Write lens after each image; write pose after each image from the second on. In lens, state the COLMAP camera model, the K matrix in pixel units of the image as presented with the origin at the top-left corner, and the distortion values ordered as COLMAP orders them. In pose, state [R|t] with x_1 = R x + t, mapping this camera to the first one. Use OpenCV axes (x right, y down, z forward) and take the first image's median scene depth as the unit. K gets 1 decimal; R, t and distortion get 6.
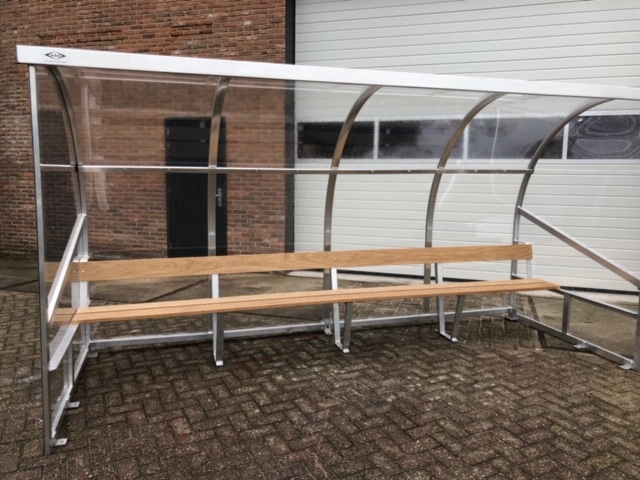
lens RADIAL K [[524.8, 0, 320.4], [0, 524.8, 236.2], [0, 0, 1]] dist [0.019121, -0.004599]
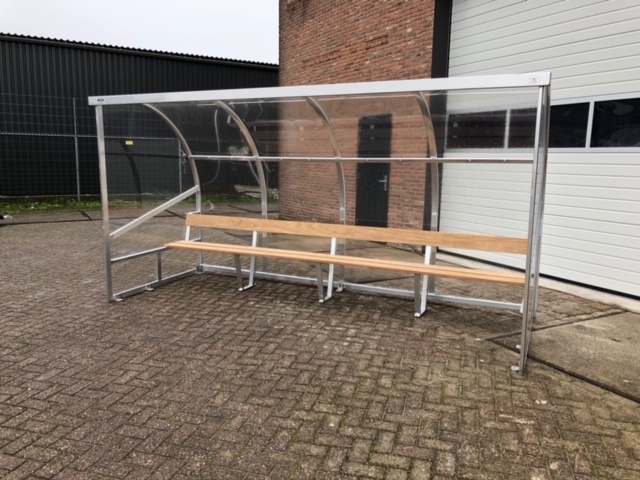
lens RADIAL K [[518.1, 0, 314.0], [0, 518.1, 240.2], [0, 0, 1]] dist [0.049893, -0.006211]
pose [[0.731386, 0.109427, -0.673127, 0.522882], [-0.091000, 0.993876, 0.062693, -0.004280], [0.675865, 0.015402, 0.736865, 0.031891]]
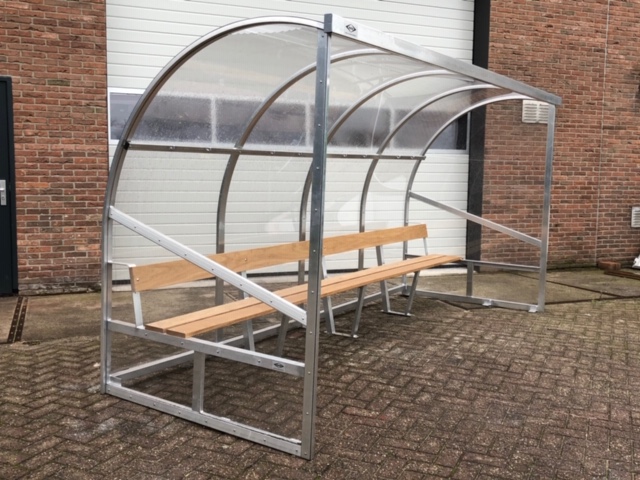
lens RADIAL K [[679.0, 0, 331.4], [0, 679.0, 237.2], [0, 0, 1]] dist [0.055962, -0.134484]
pose [[0.761812, -0.063153, 0.644712, -0.475186], [0.075084, 0.997137, 0.008952, 0.011229], [-0.643432, 0.041588, 0.764373, 0.029208]]
